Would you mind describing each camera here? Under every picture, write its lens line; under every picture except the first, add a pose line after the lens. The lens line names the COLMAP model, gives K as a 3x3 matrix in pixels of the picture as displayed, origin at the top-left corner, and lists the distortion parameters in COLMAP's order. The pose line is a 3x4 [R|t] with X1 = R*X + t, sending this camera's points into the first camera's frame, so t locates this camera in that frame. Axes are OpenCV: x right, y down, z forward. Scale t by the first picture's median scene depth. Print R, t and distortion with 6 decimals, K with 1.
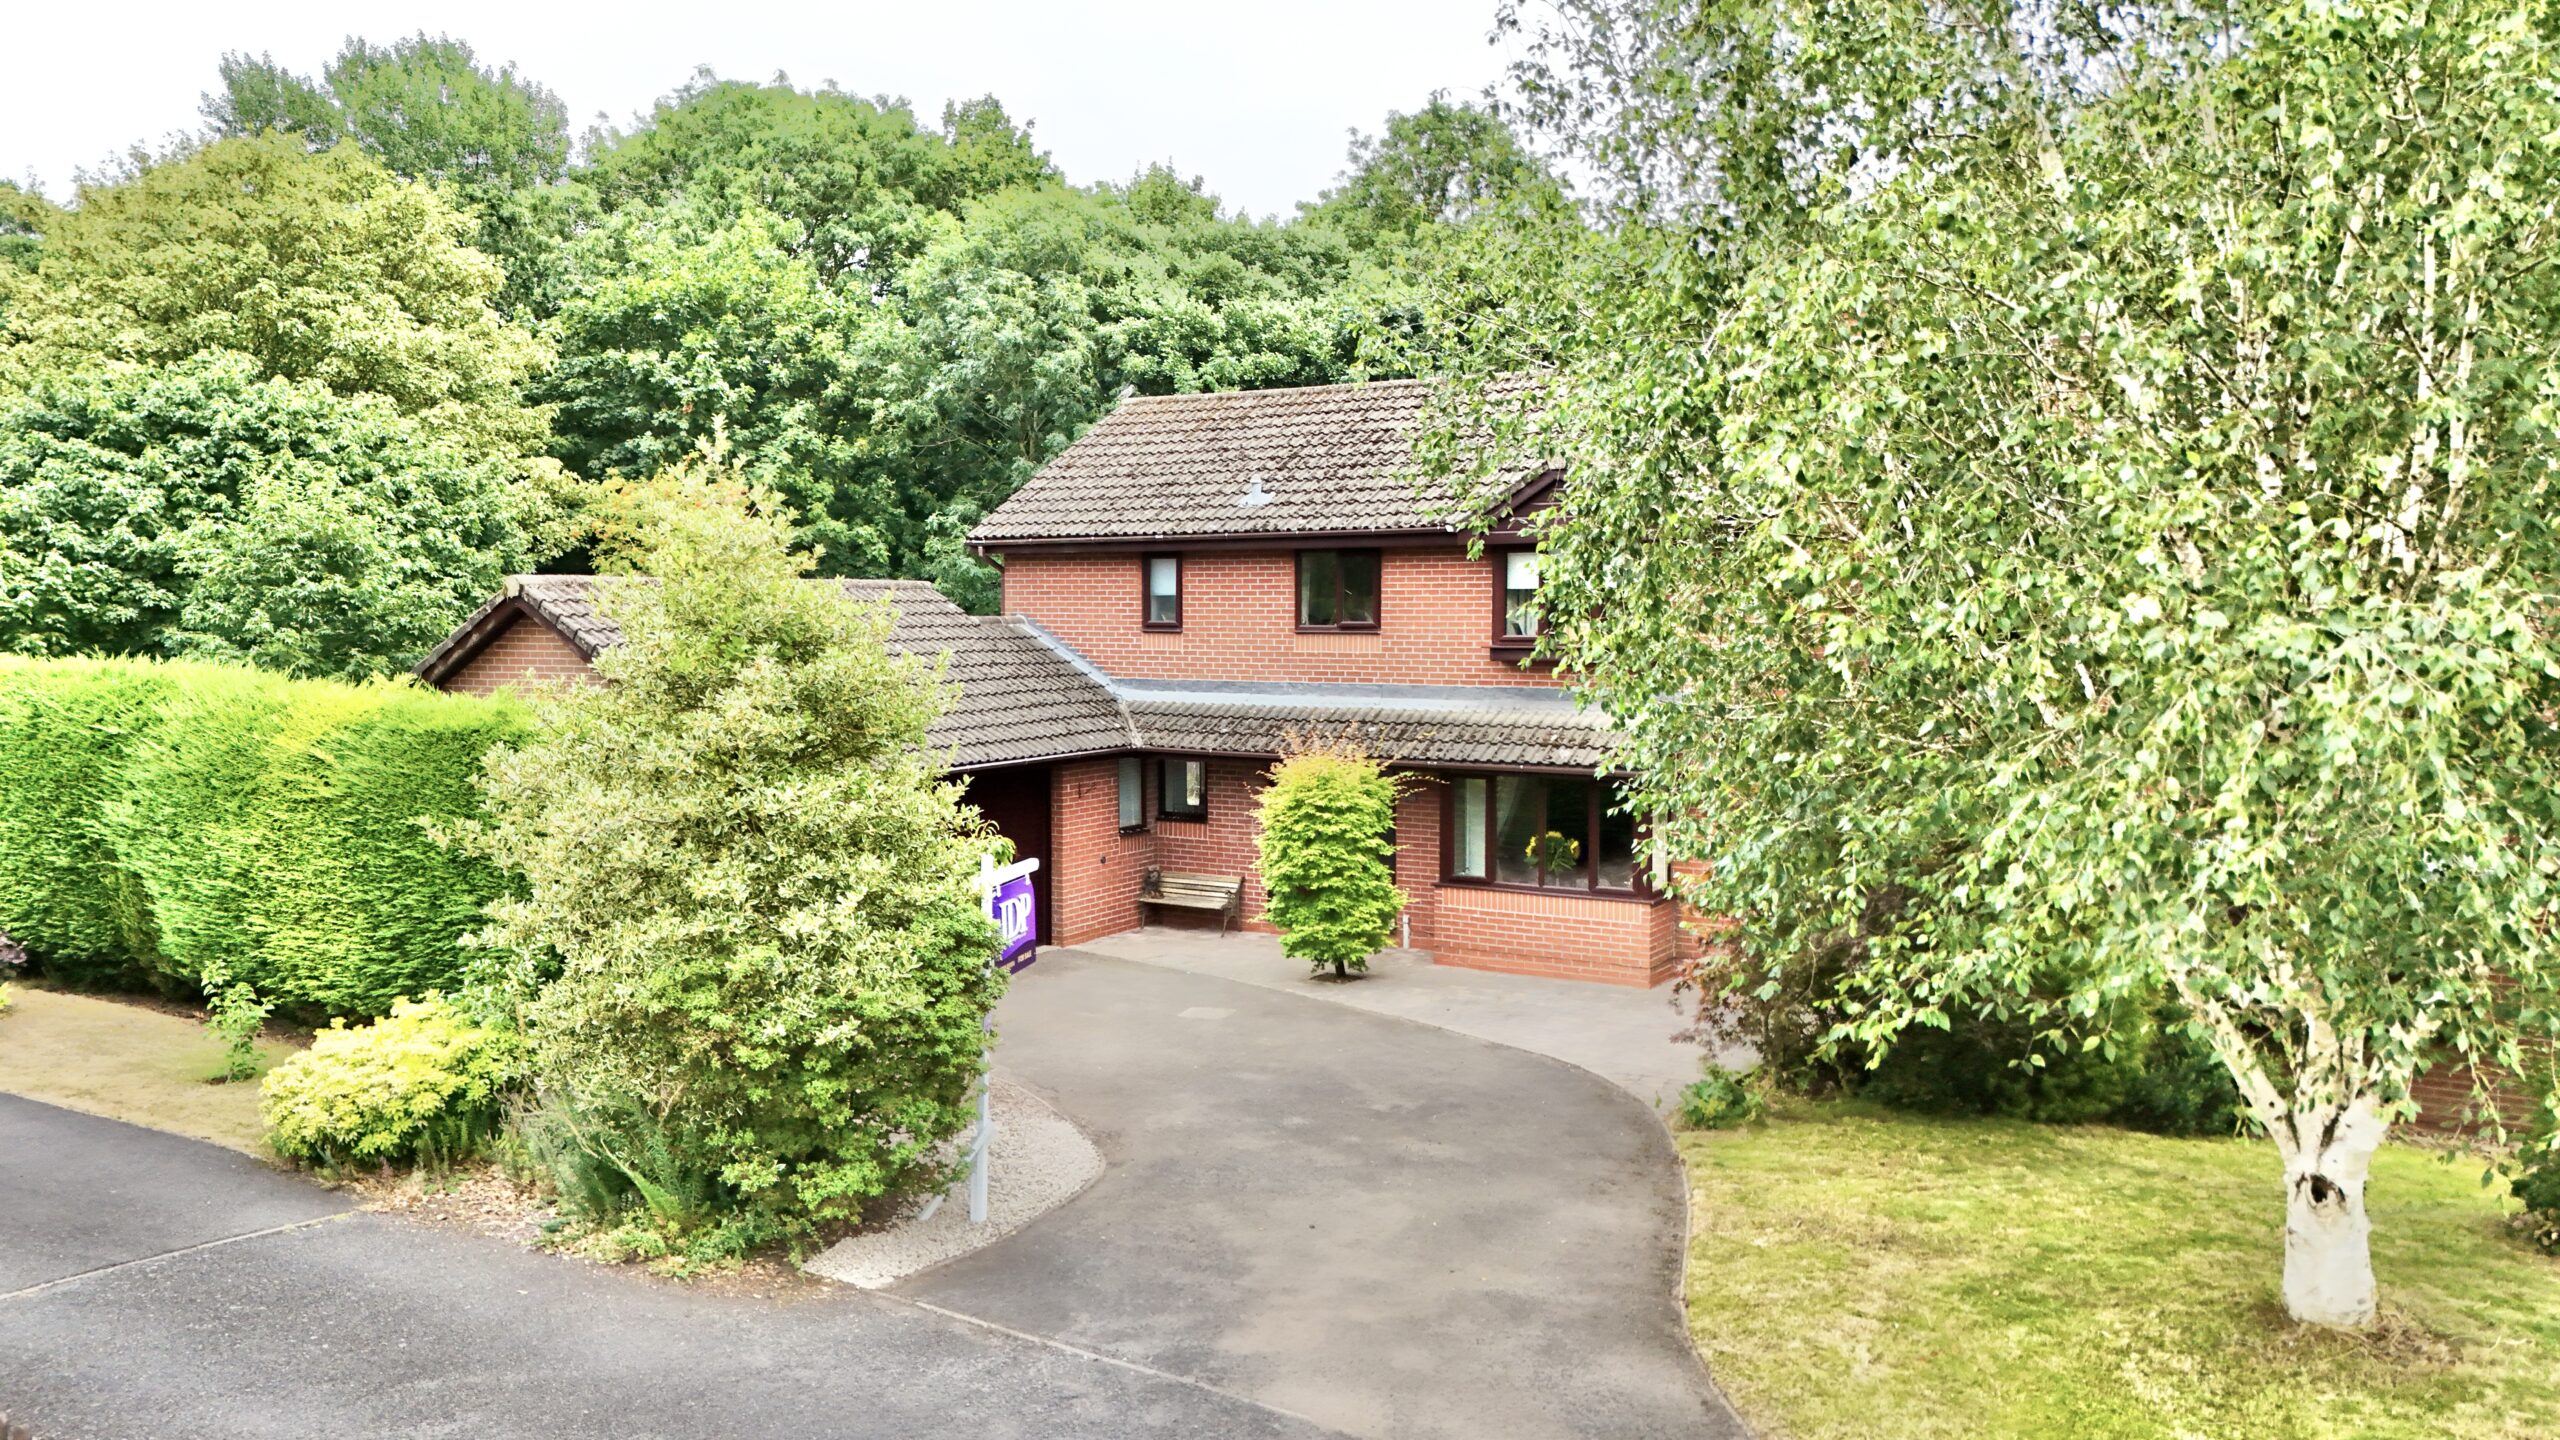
lens RADIAL K [[1884.2, 0, 1280.0], [0, 1884.2, 720.0], [0, 0, 1]] dist [0.034474, -0.003367]
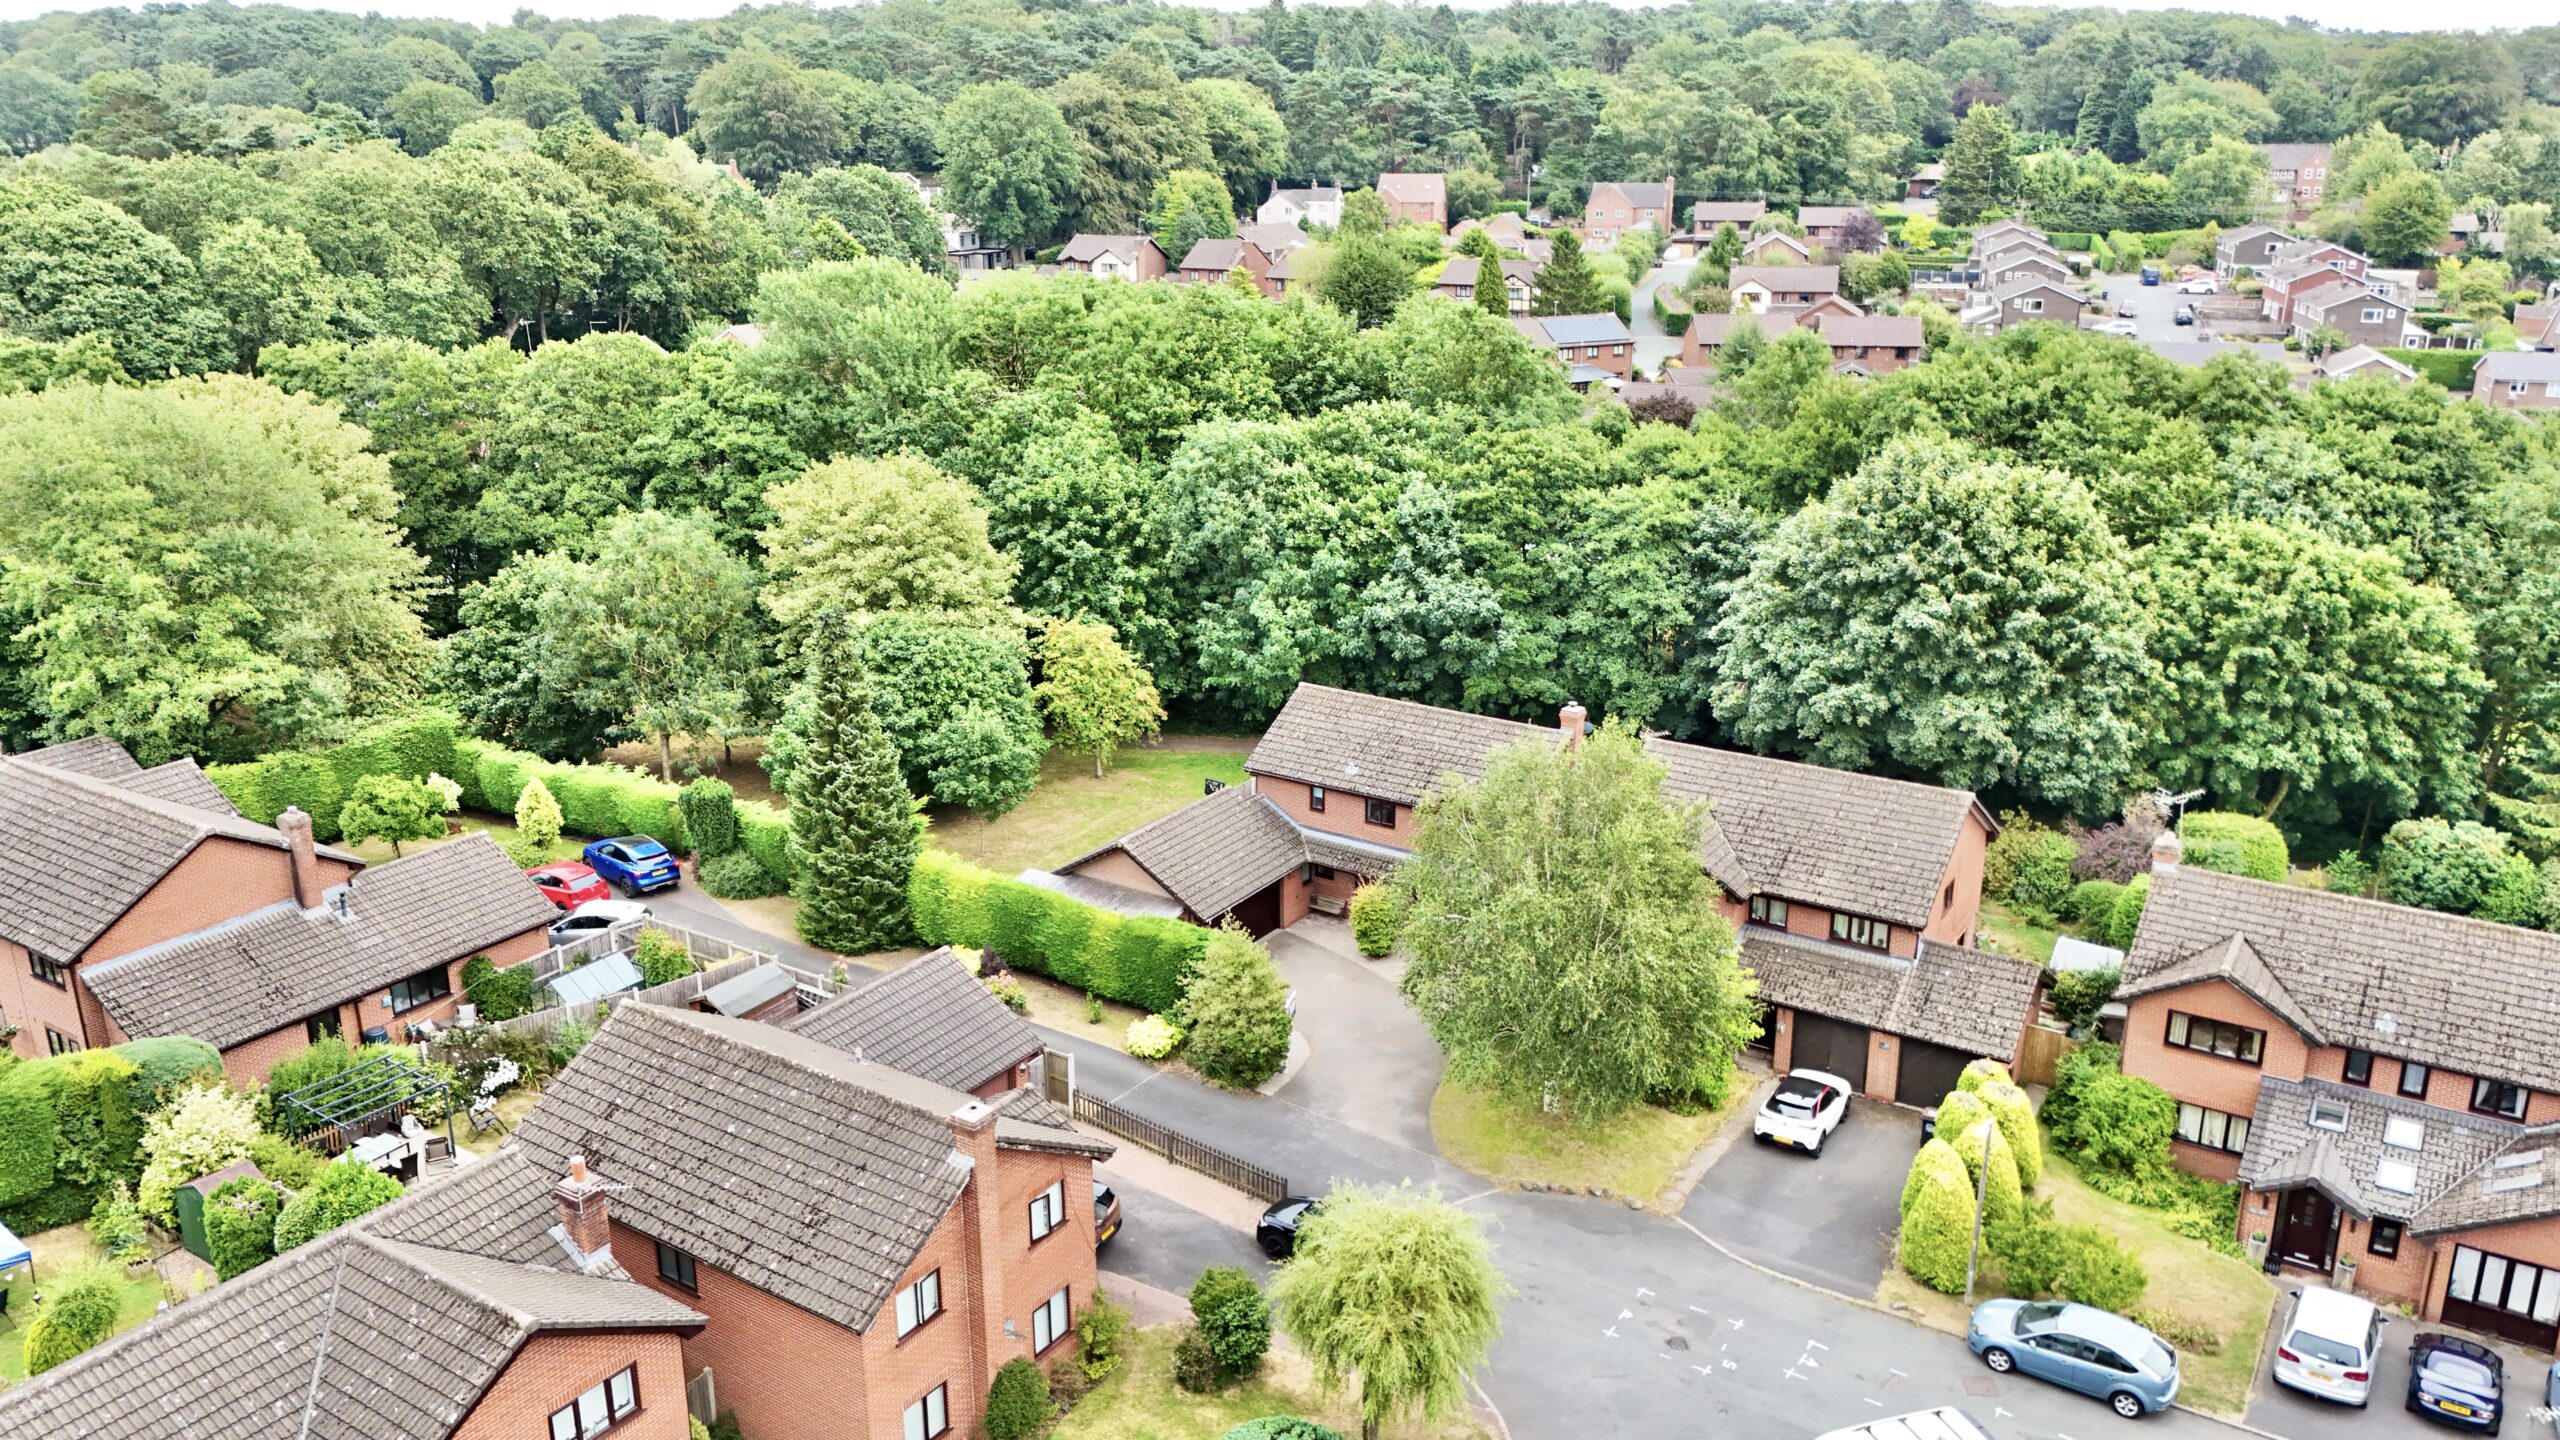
lens RADIAL K [[1884.2, 0, 1280.0], [0, 1884.2, 720.0], [0, 0, 1]] dist [0.034474, -0.003367]
pose [[0.998205, 0.012517, -0.058563, 0.042352], [0.002744, 0.967326, 0.253520, -0.884859], [0.059822, -0.253225, 0.965556, -1.642911]]
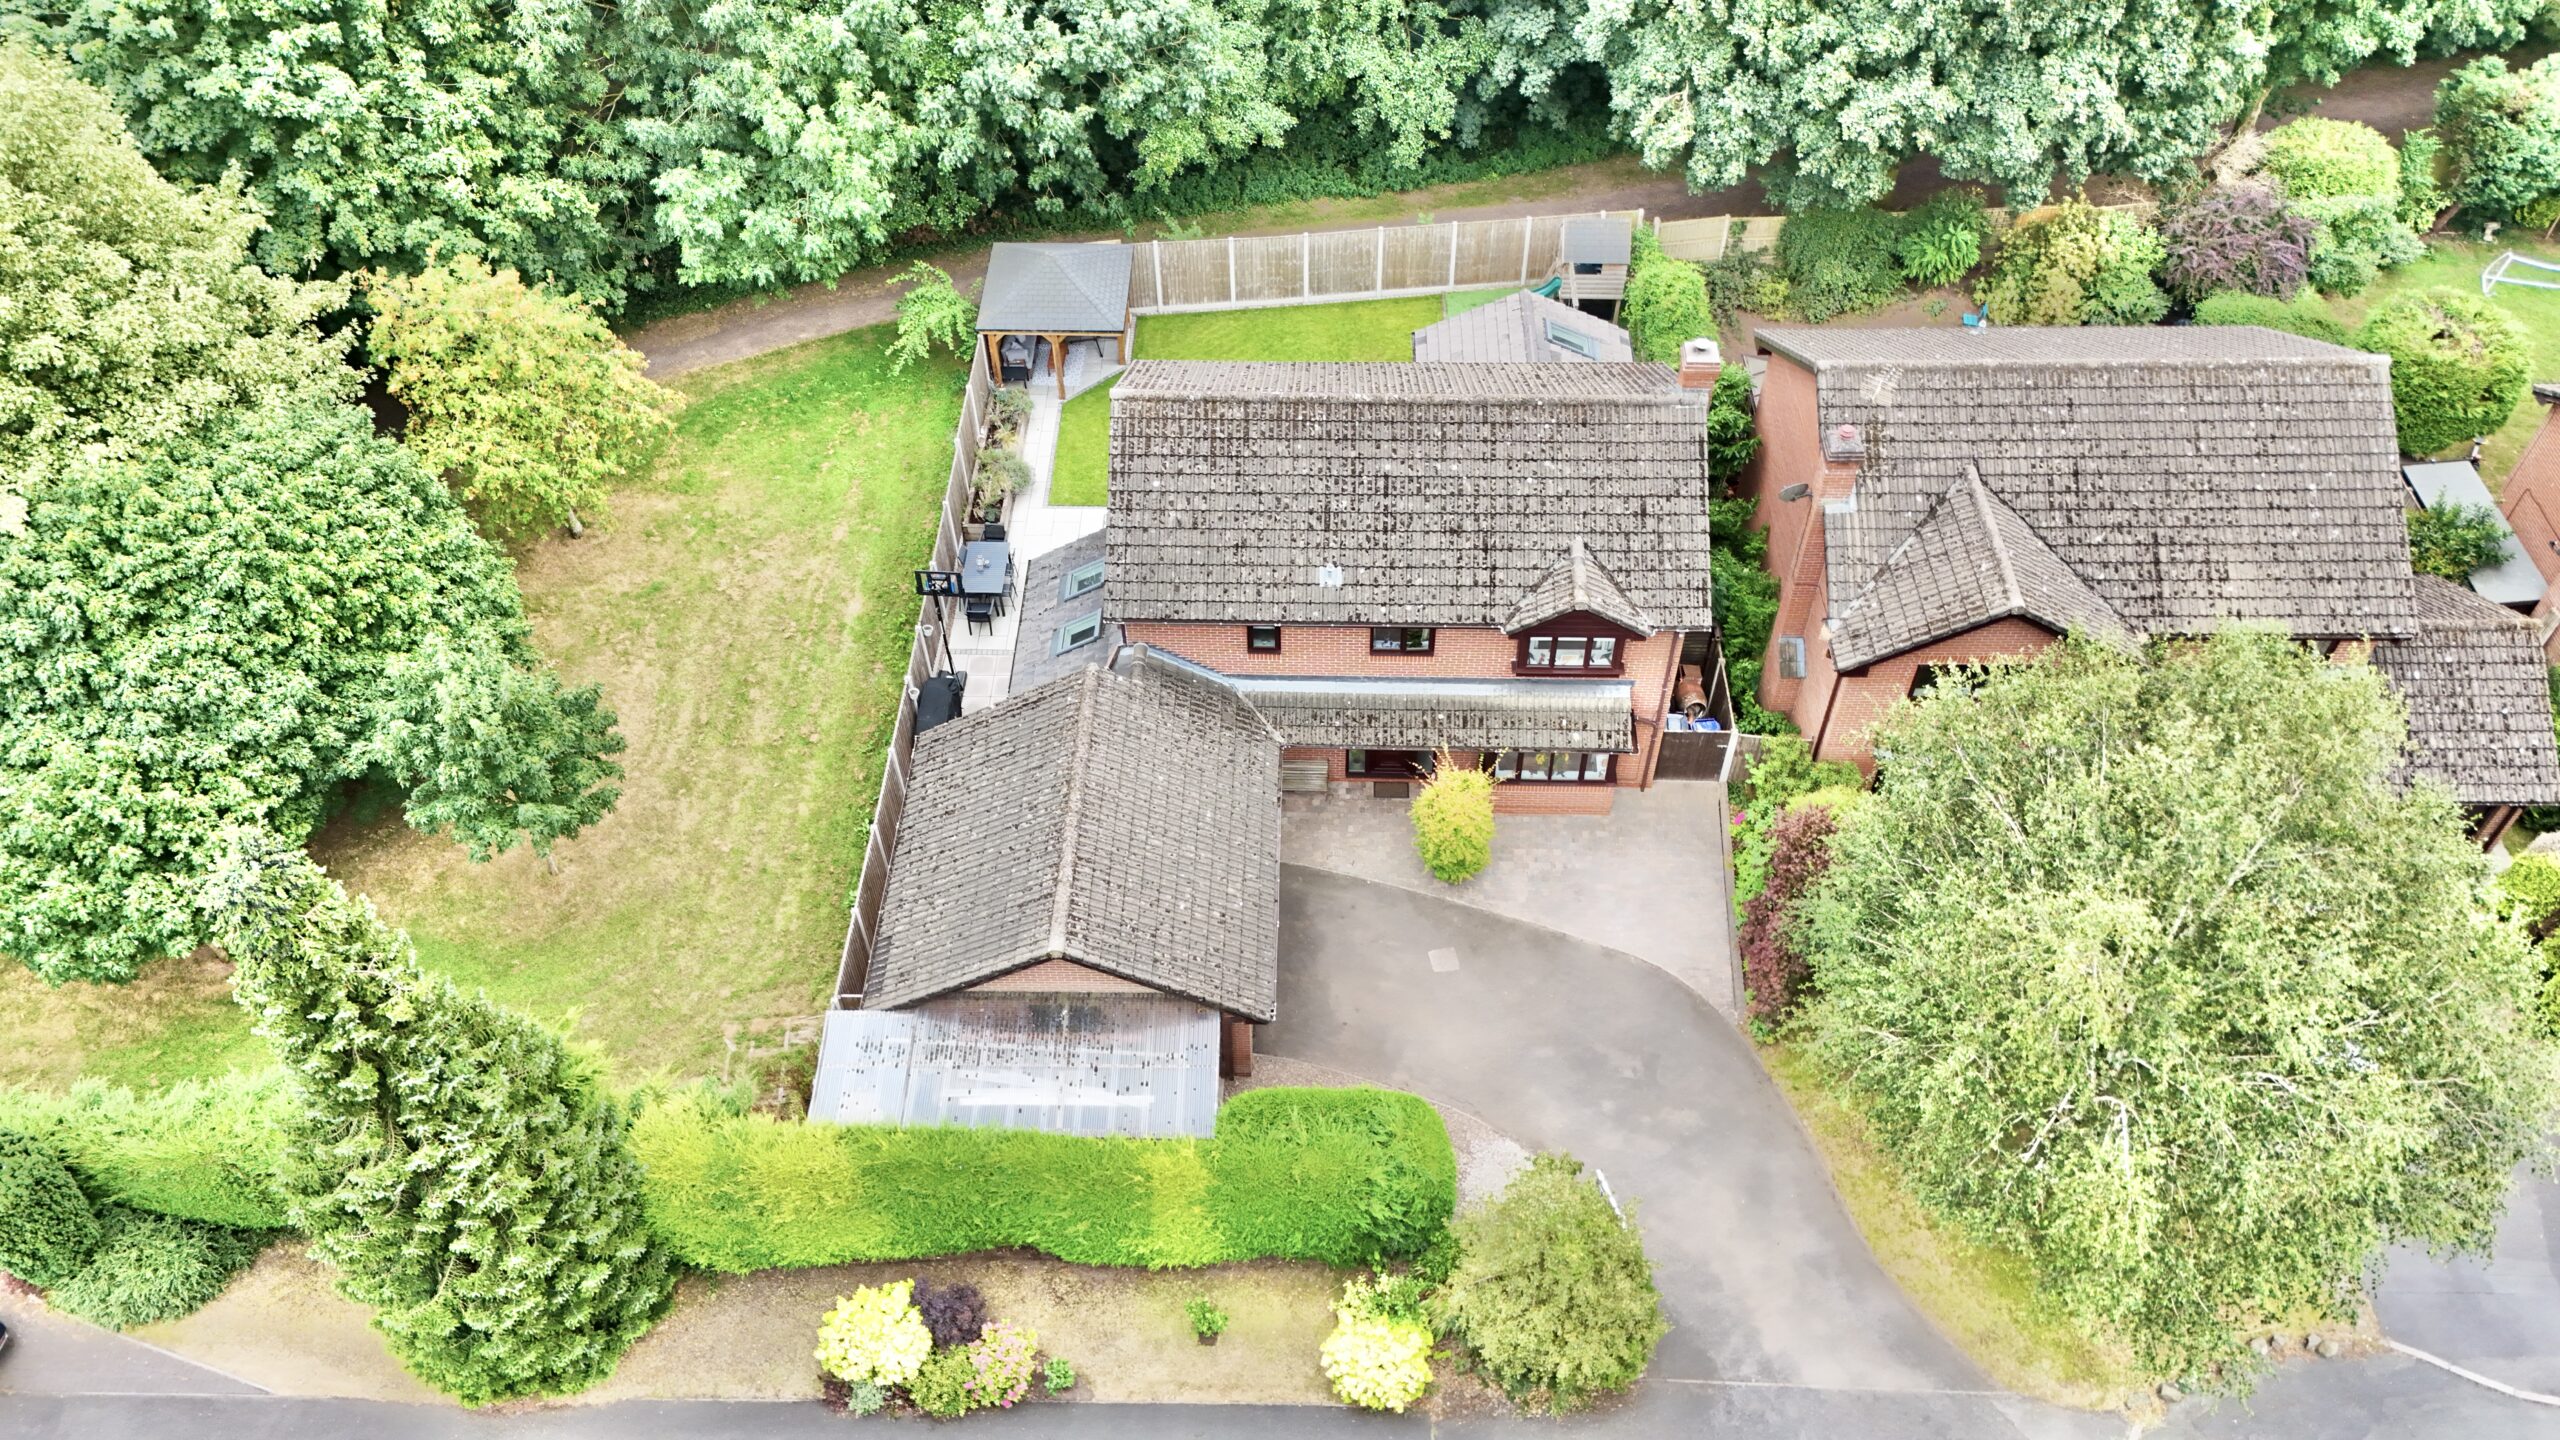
lens RADIAL K [[1884.2, 0, 1280.0], [0, 1884.2, 720.0], [0, 0, 1]] dist [0.034474, -0.003367]
pose [[0.873017, -0.367429, 0.320684, -0.545551], [0.029749, 0.696454, 0.716985, -1.069636], [-0.486782, -0.616400, 0.618946, 0.059167]]
